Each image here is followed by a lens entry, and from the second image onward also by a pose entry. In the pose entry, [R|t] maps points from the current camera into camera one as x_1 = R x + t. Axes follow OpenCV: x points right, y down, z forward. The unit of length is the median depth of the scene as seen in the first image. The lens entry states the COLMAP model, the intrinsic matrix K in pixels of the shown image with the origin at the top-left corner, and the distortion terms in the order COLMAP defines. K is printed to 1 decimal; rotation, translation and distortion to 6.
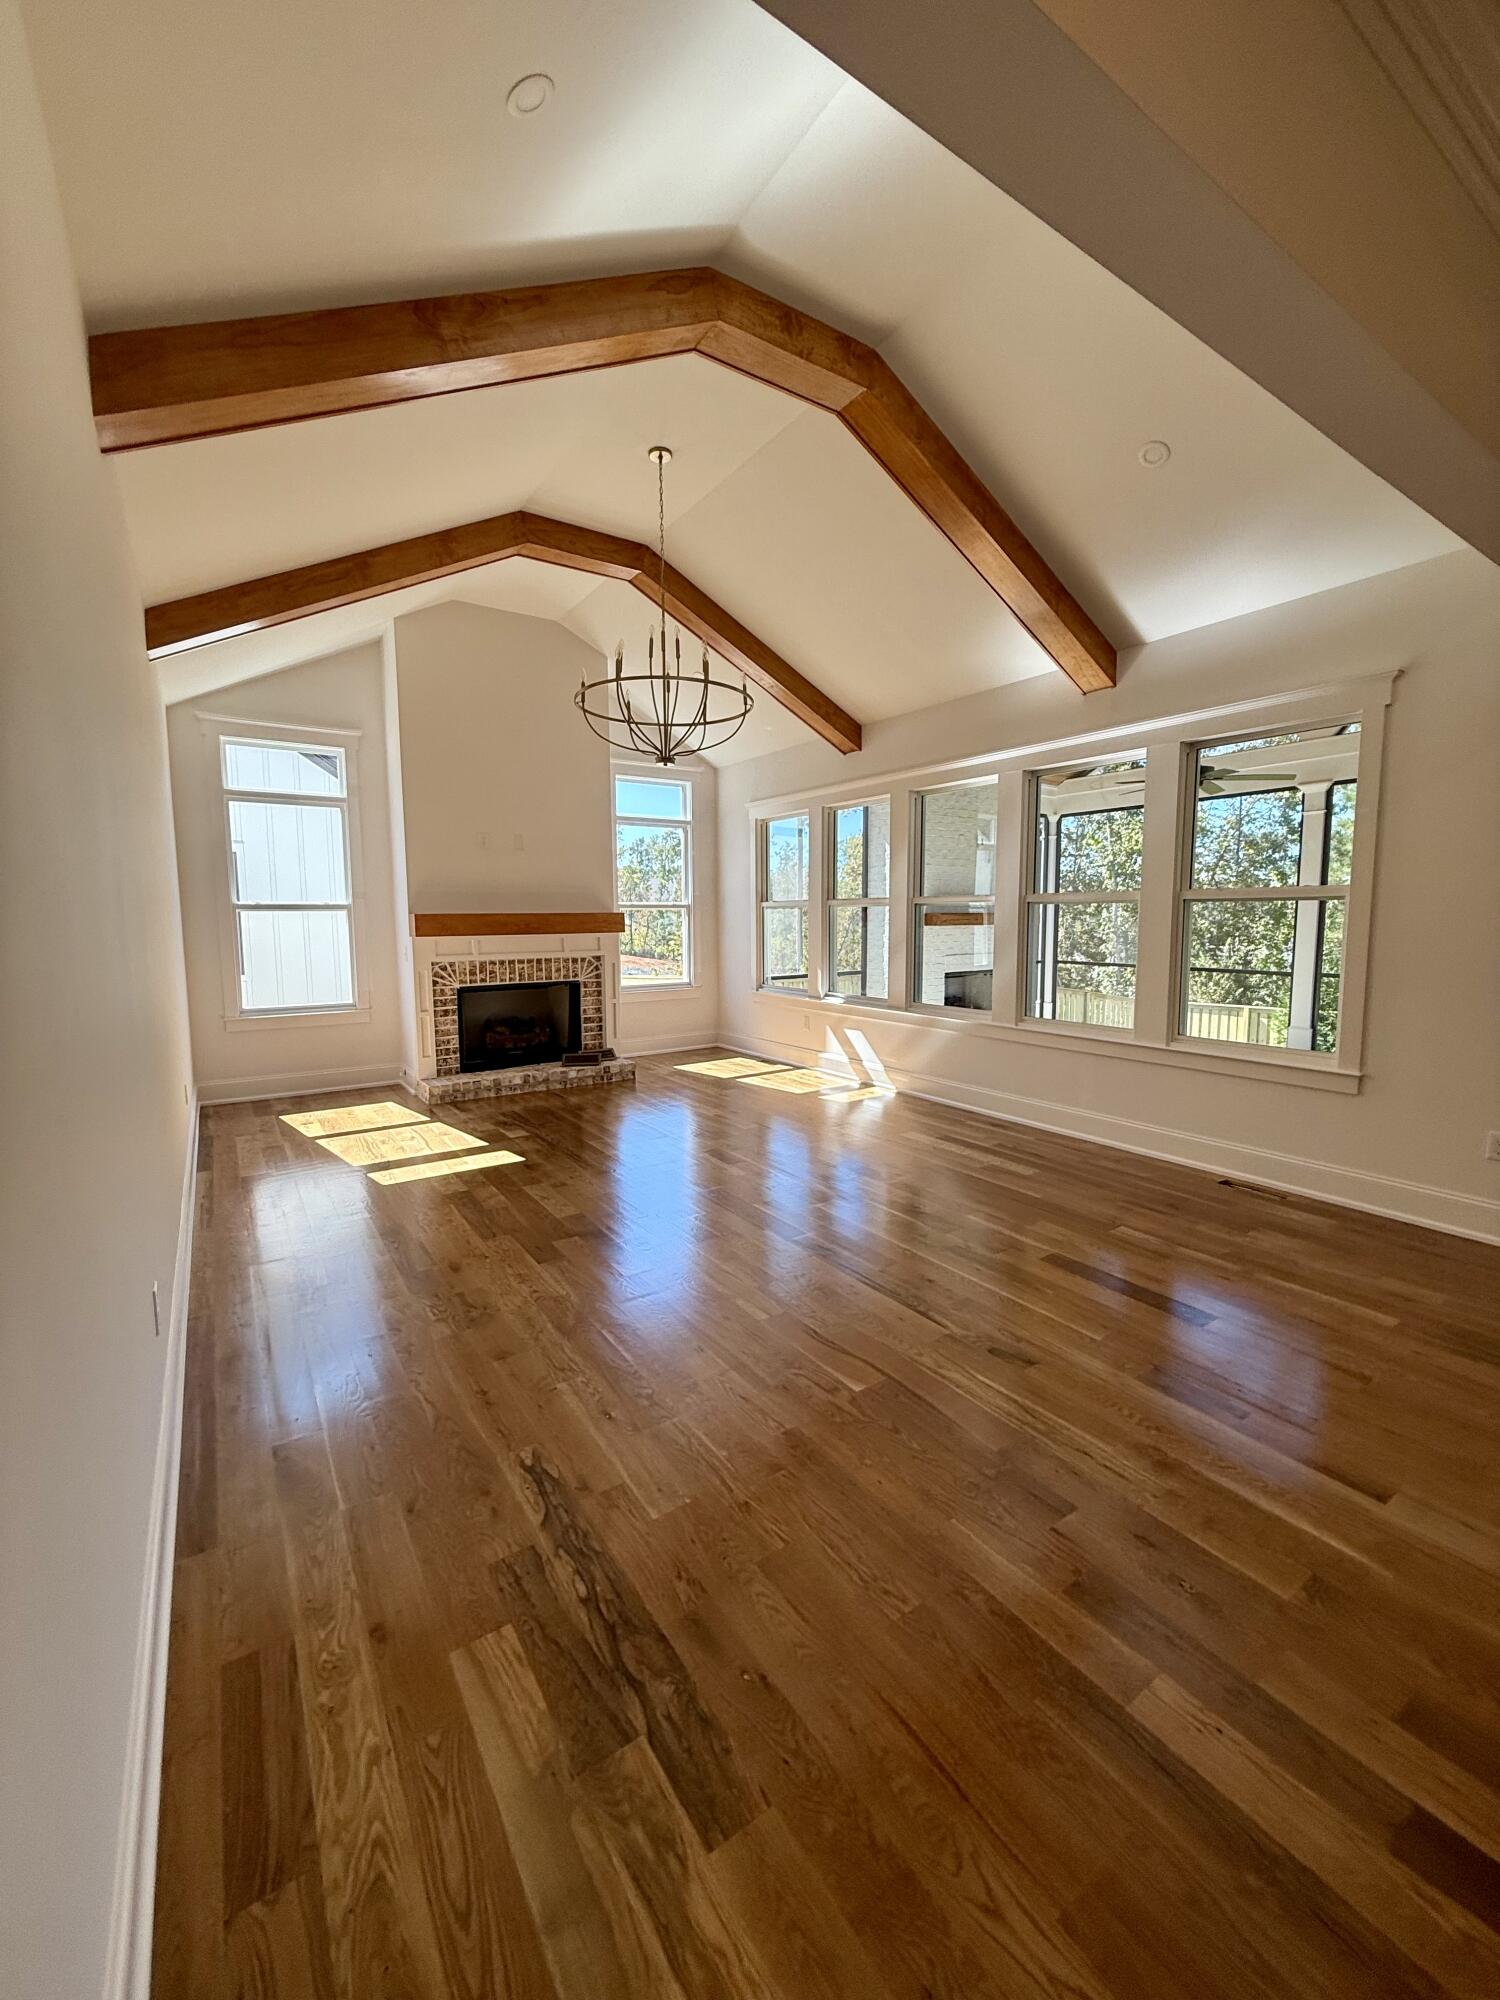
lens RADIAL K [[797.0, 0, 746.2], [0, 797.0, 994.2], [0, 0, 1]] dist [-0.000337, -0.000026]
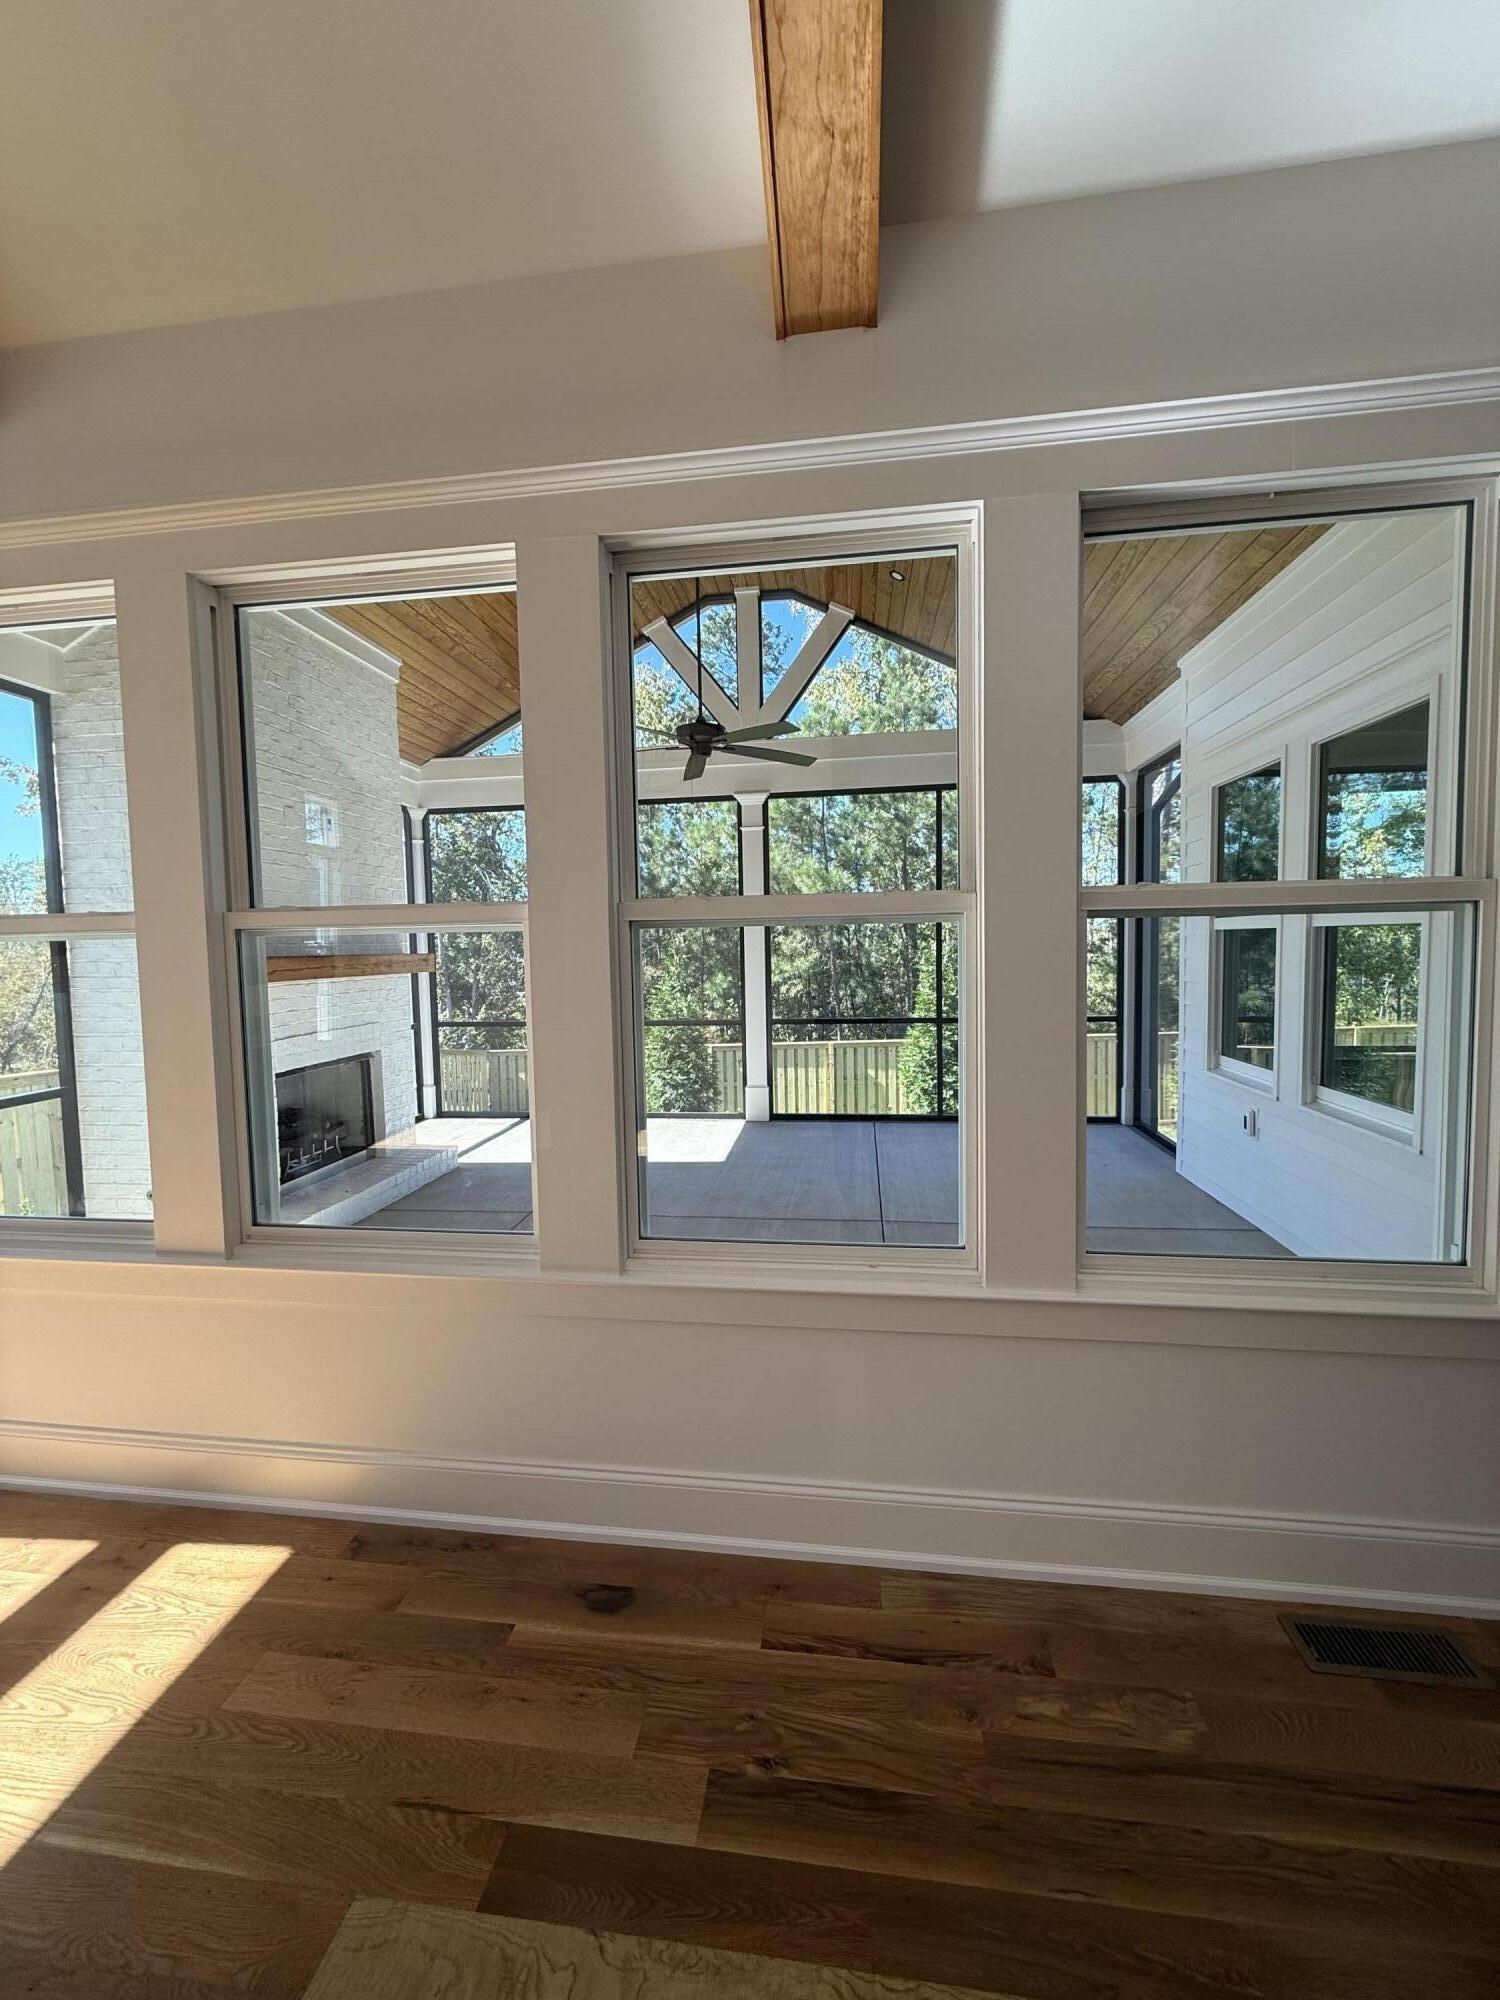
lens RADIAL K [[797.0, 0, 746.2], [0, 797.0, 994.2], [0, 0, 1]] dist [-0.000337, -0.000026]
pose [[0.664194, -0.050900, 0.745826, 0.078385], [0.087764, 0.996089, -0.010178, -0.049021], [-0.742391, 0.072217, 0.666063, 0.469455]]
